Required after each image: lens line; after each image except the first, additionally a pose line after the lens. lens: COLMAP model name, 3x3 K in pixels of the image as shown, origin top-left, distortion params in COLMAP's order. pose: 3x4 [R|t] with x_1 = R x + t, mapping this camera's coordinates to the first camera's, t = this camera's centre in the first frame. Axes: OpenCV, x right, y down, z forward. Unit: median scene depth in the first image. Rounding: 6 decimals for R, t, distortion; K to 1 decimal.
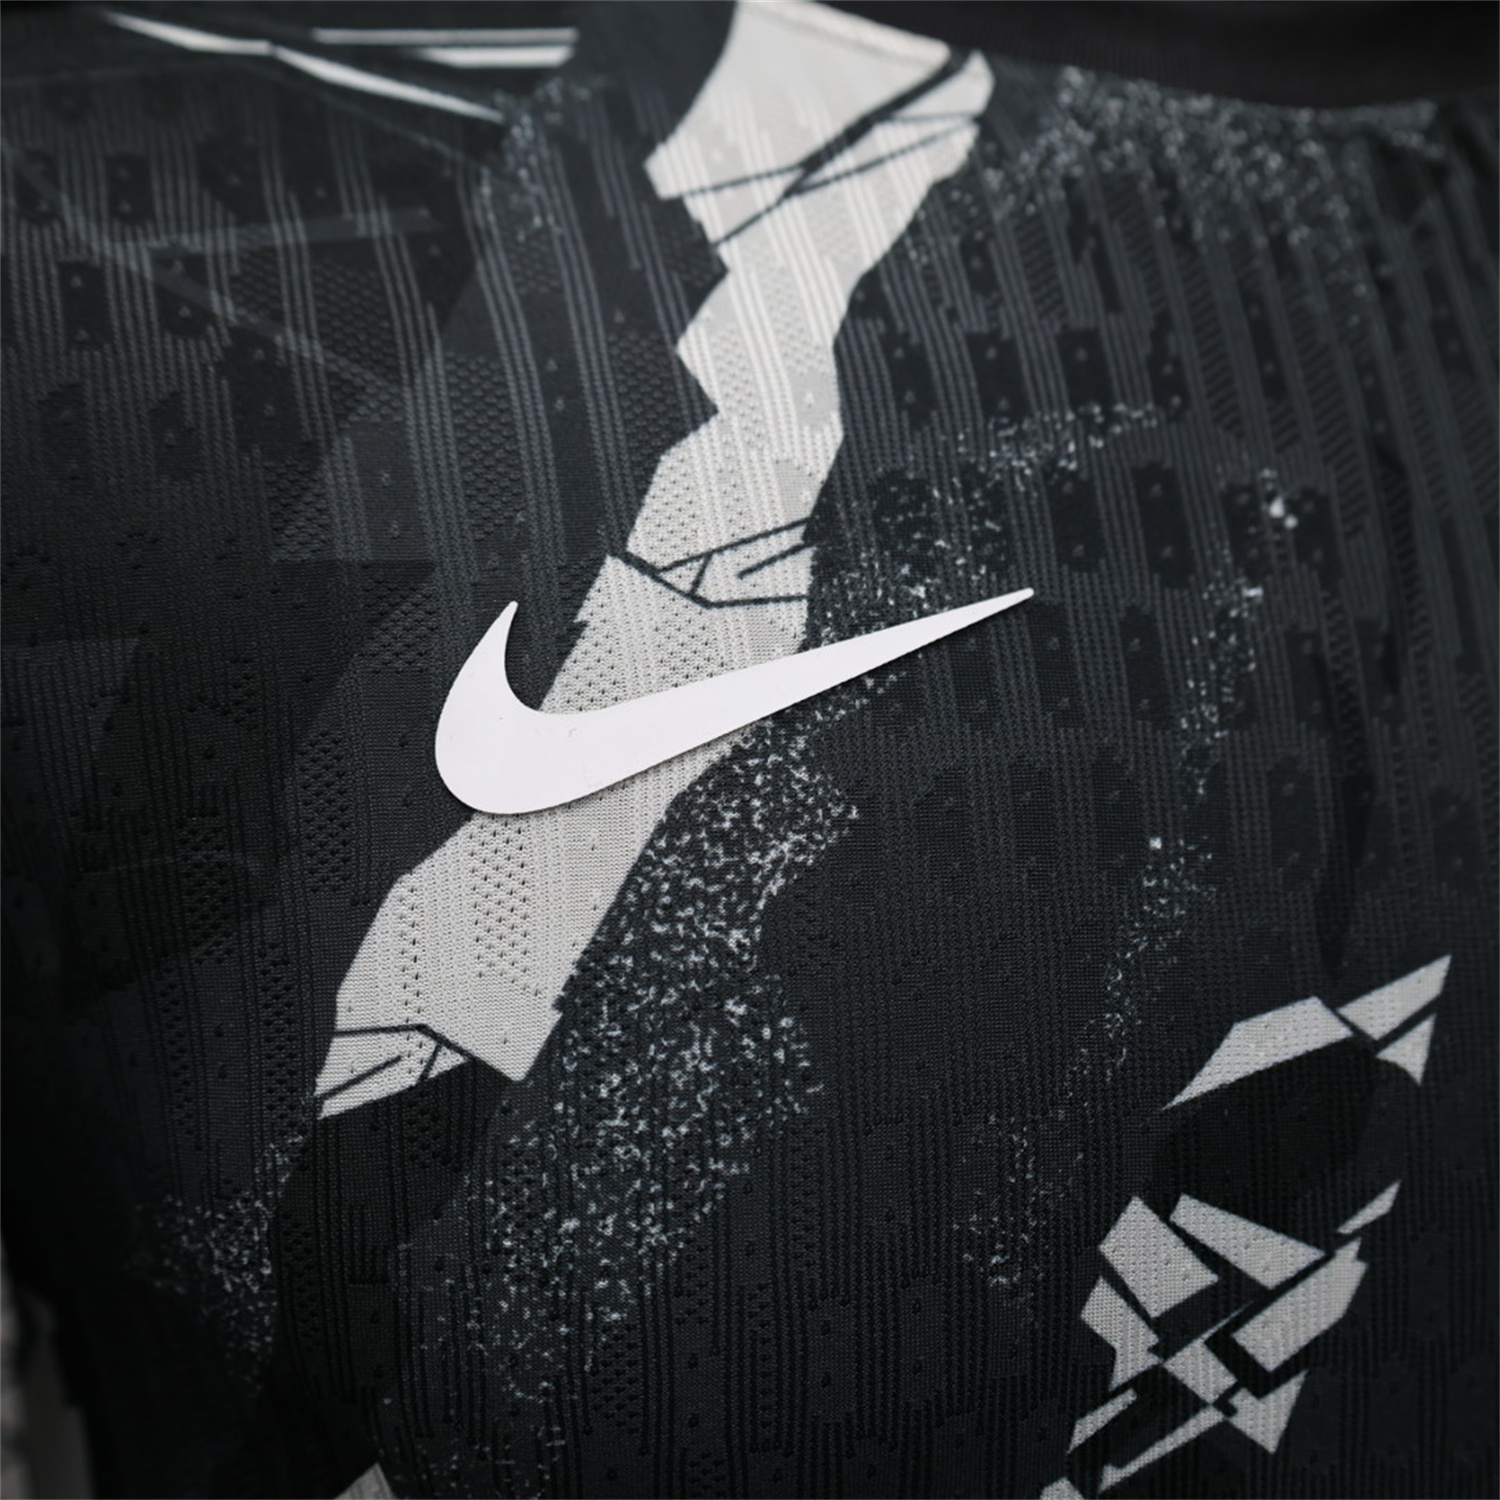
lens RADIAL K [[2142.4, 0, 750.0], [0, 2142.4, 750.0], [0, 0, 1]] dist [0.021271, 0.038773]
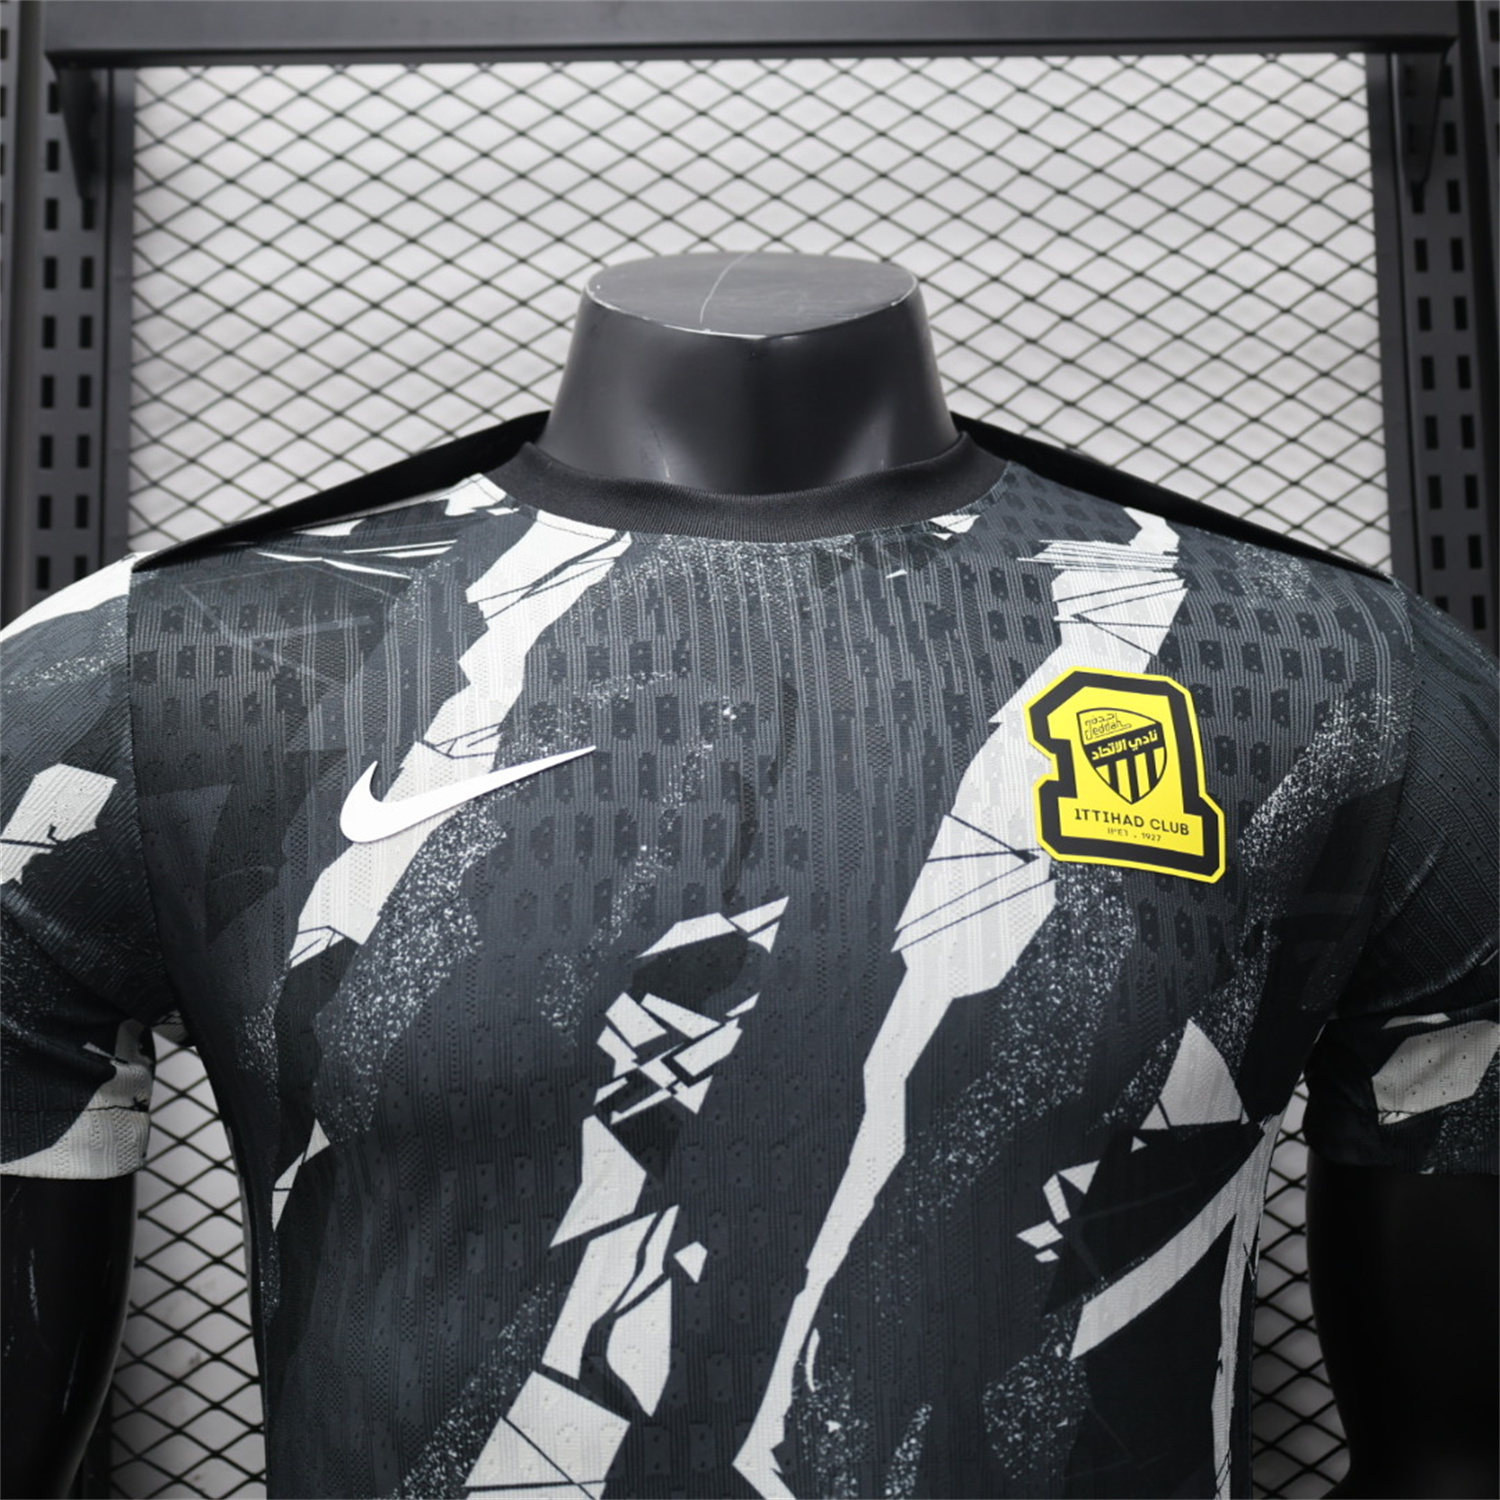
lens RADIAL K [[2142.4, 0, 750.0], [0, 2142.4, 750.0], [0, 0, 1]] dist [0.021271, 0.038773]
pose [[0.971598, -0.075032, -0.224427, 0.842356], [0.021325, 0.972304, -0.232746, 0.489678], [0.235675, 0.221349, 0.946288, -1.201991]]
